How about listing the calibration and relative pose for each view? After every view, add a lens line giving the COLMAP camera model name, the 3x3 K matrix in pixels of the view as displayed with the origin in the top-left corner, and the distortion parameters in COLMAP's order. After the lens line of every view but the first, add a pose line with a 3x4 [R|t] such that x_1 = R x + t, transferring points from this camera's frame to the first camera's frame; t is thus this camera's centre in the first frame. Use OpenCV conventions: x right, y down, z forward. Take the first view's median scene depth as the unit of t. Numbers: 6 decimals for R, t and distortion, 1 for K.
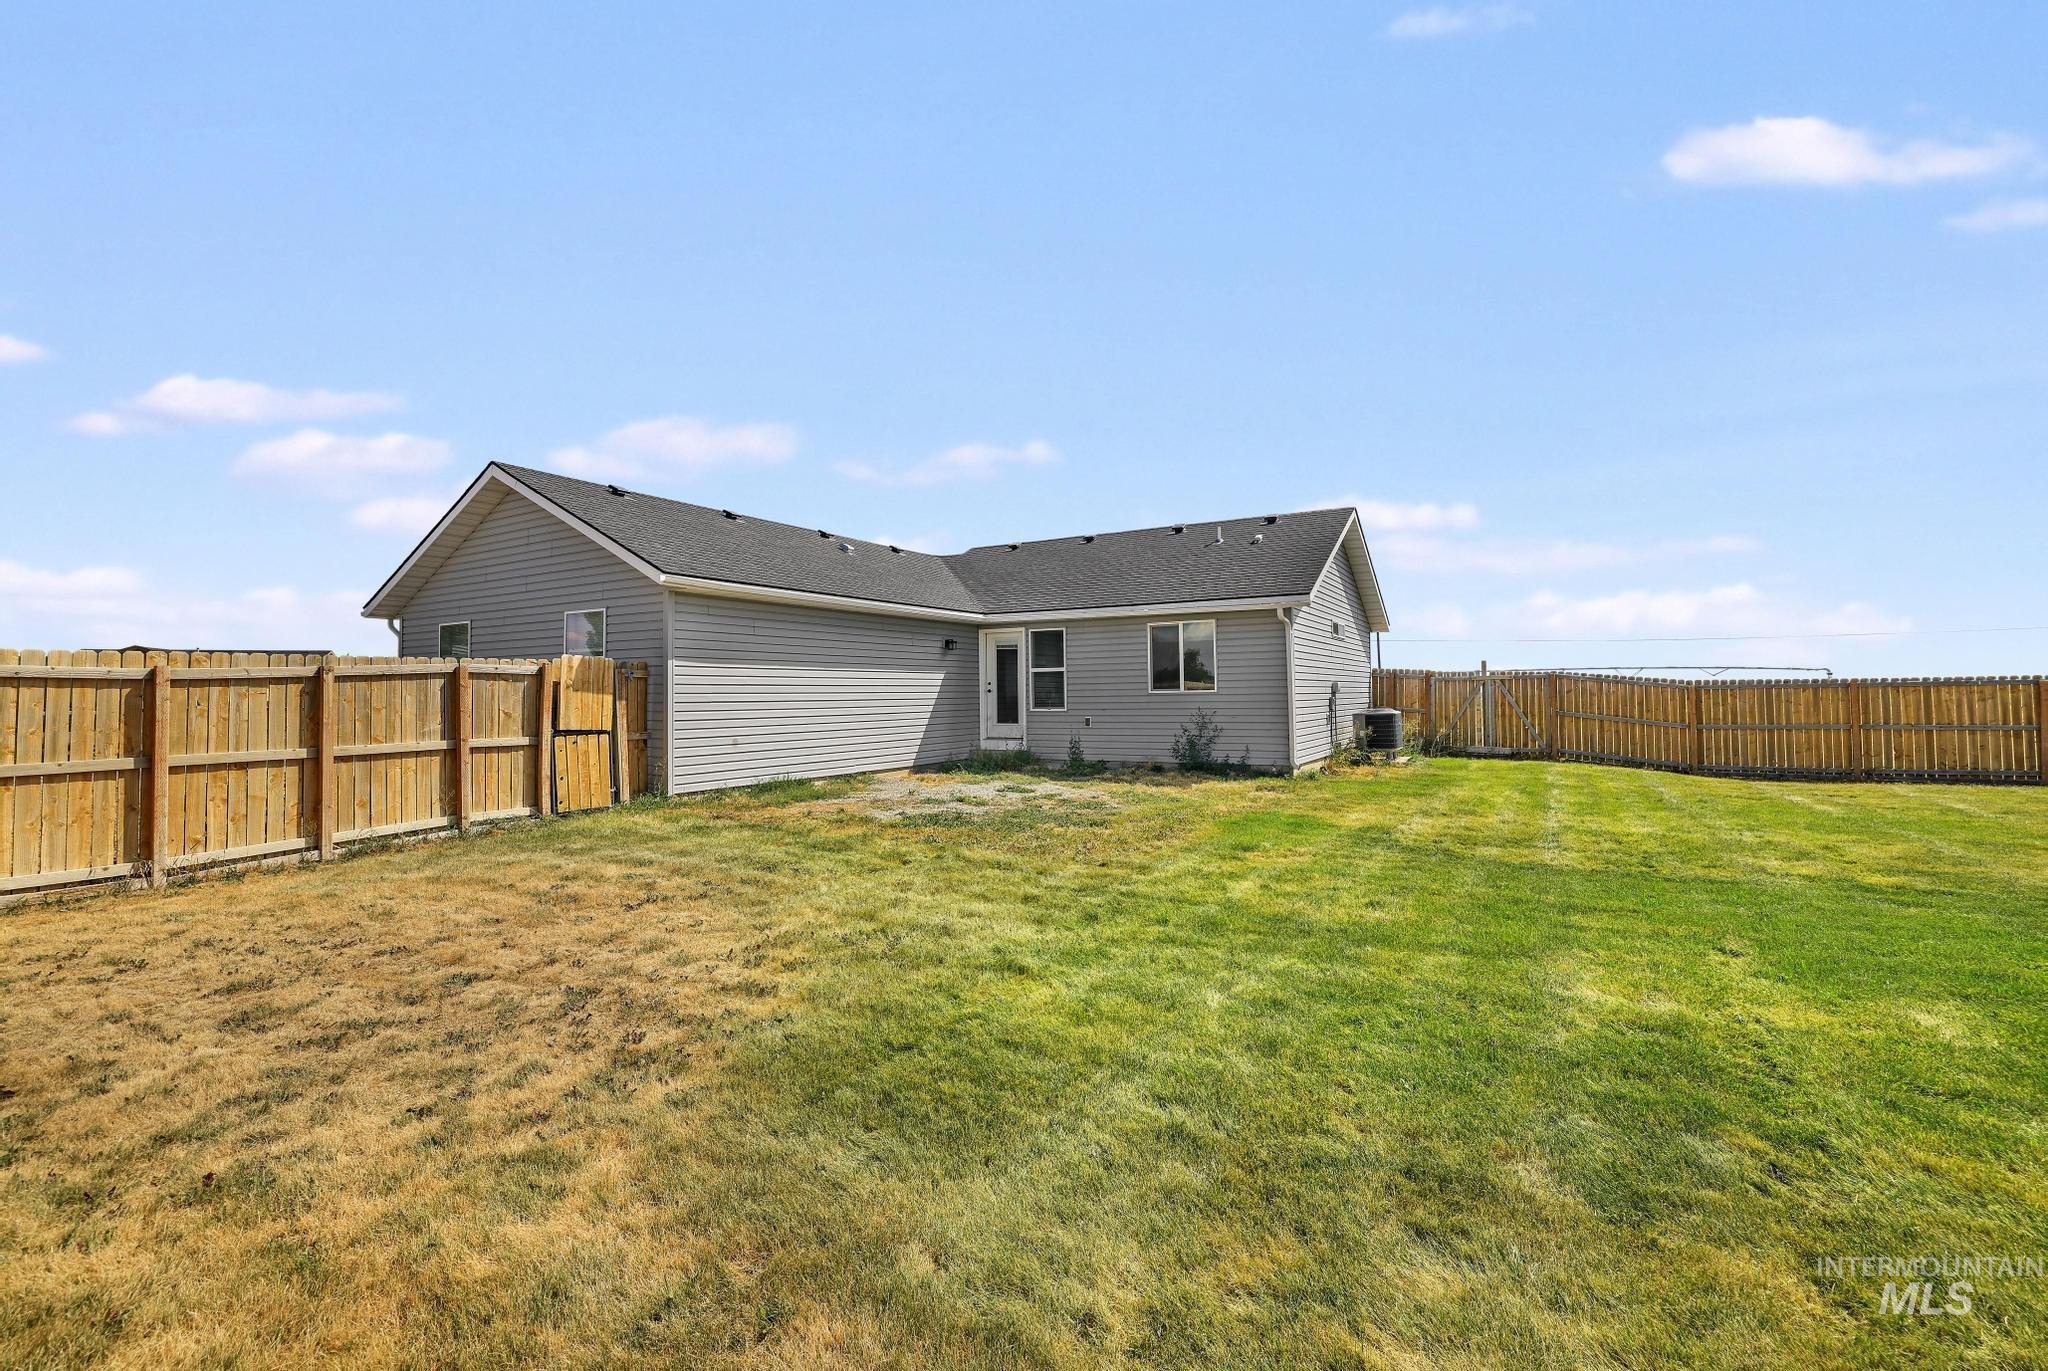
lens RADIAL K [[866.9, 0, 1026.4], [0, 866.9, 707.3], [0, 0, 1]] dist [-0.042245, 0.013961]
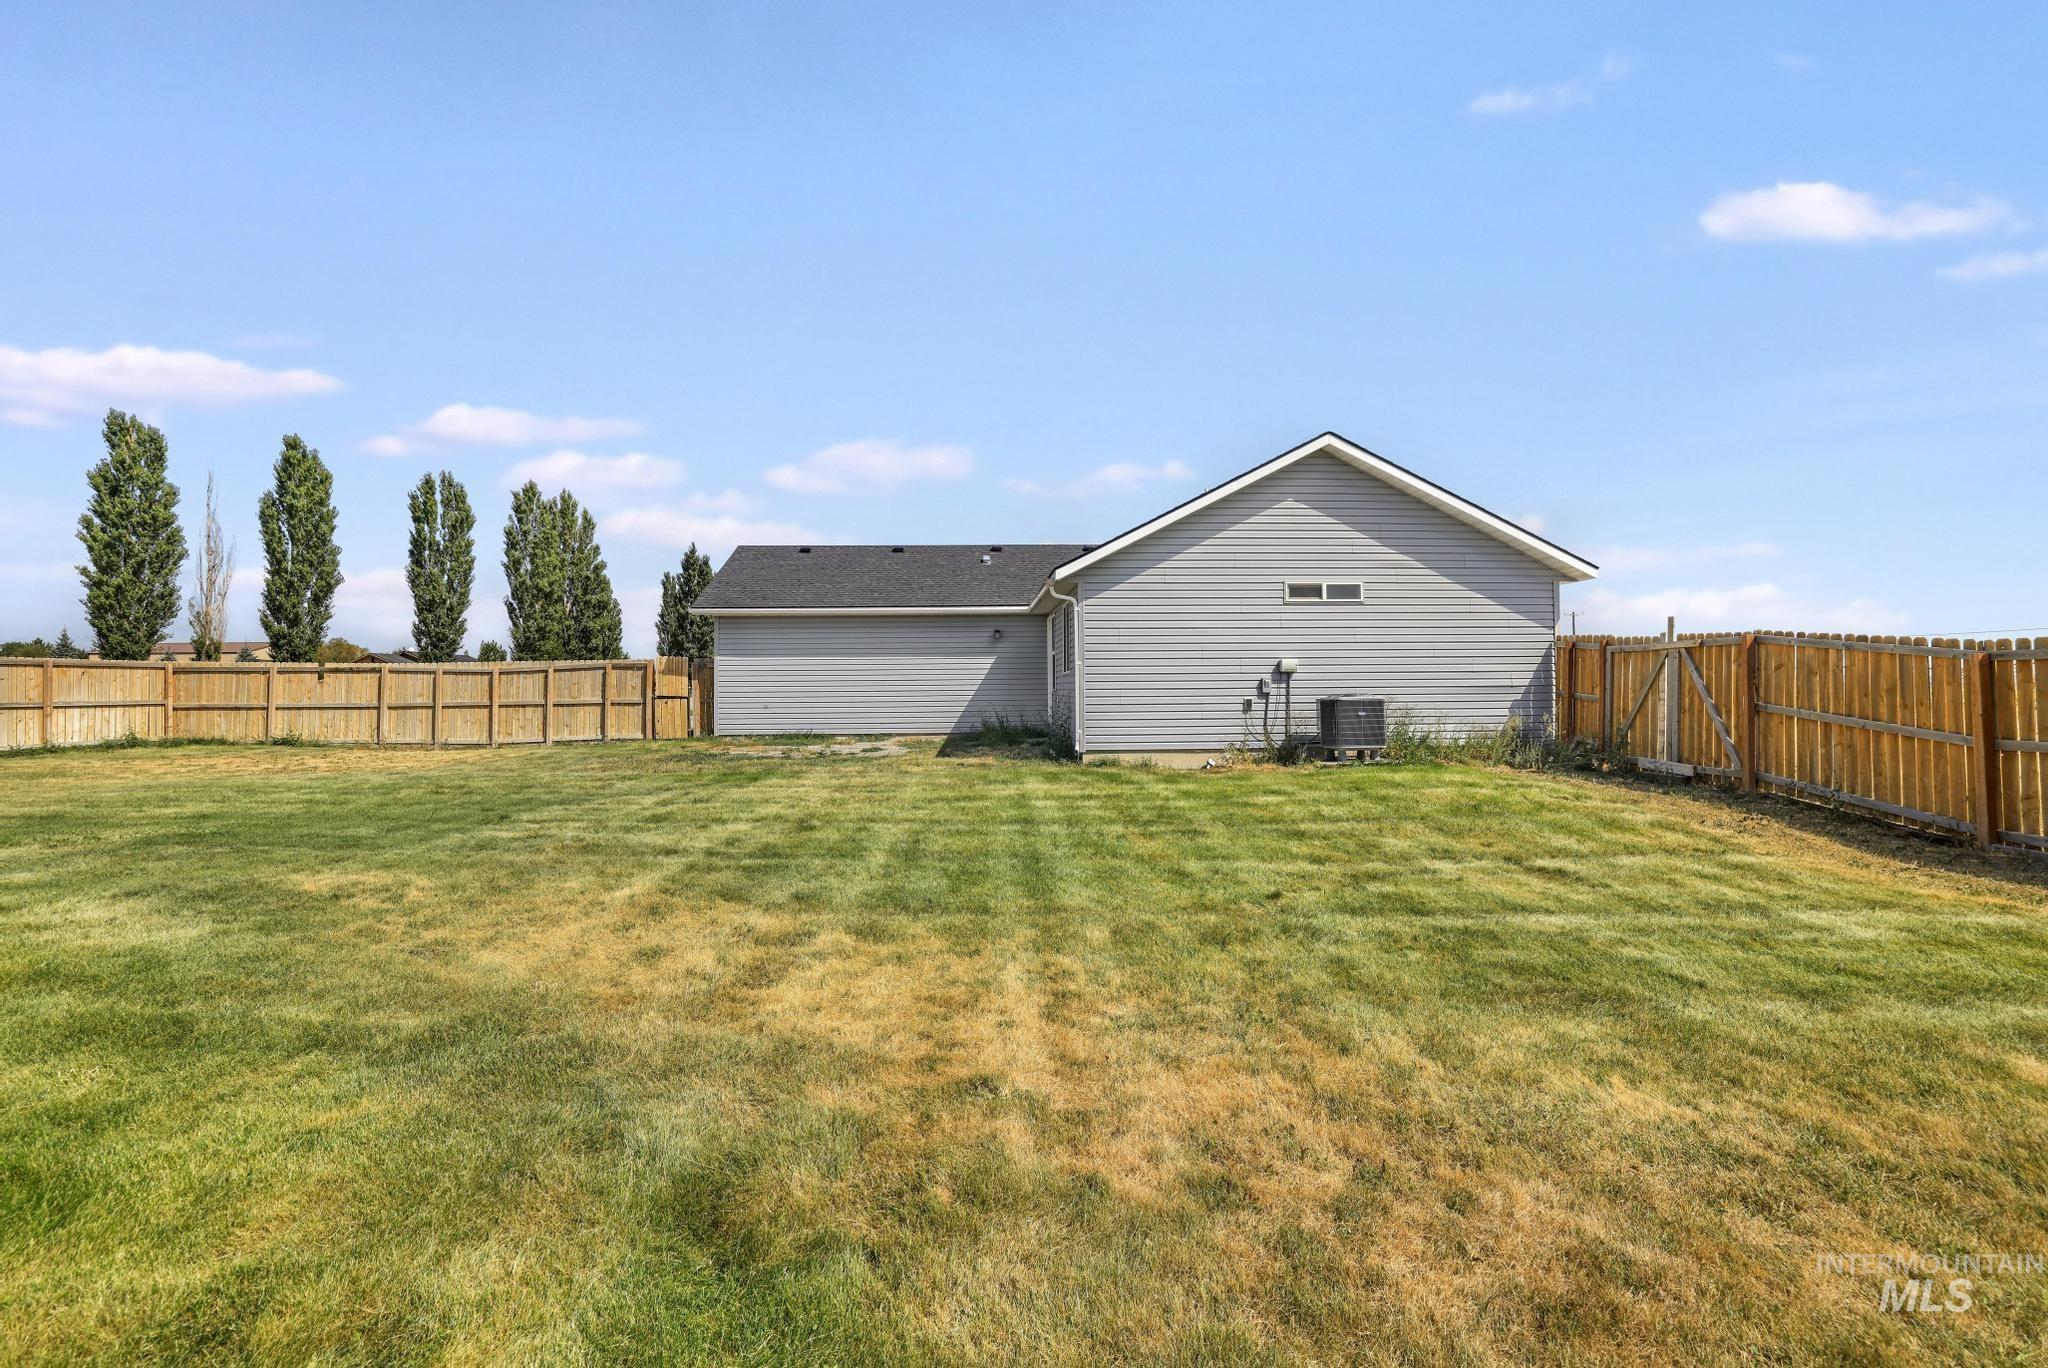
lens RADIAL K [[866.9, 0, 1026.4], [0, 866.9, 705.8], [0, 0, 1]] dist [-0.042245, 0.013961]
pose [[0.574503, 0.025966, -0.818091, 1.324856], [-0.009904, 0.999644, 0.024773, -0.004990], [0.818443, -0.006130, 0.574555, 0.519374]]
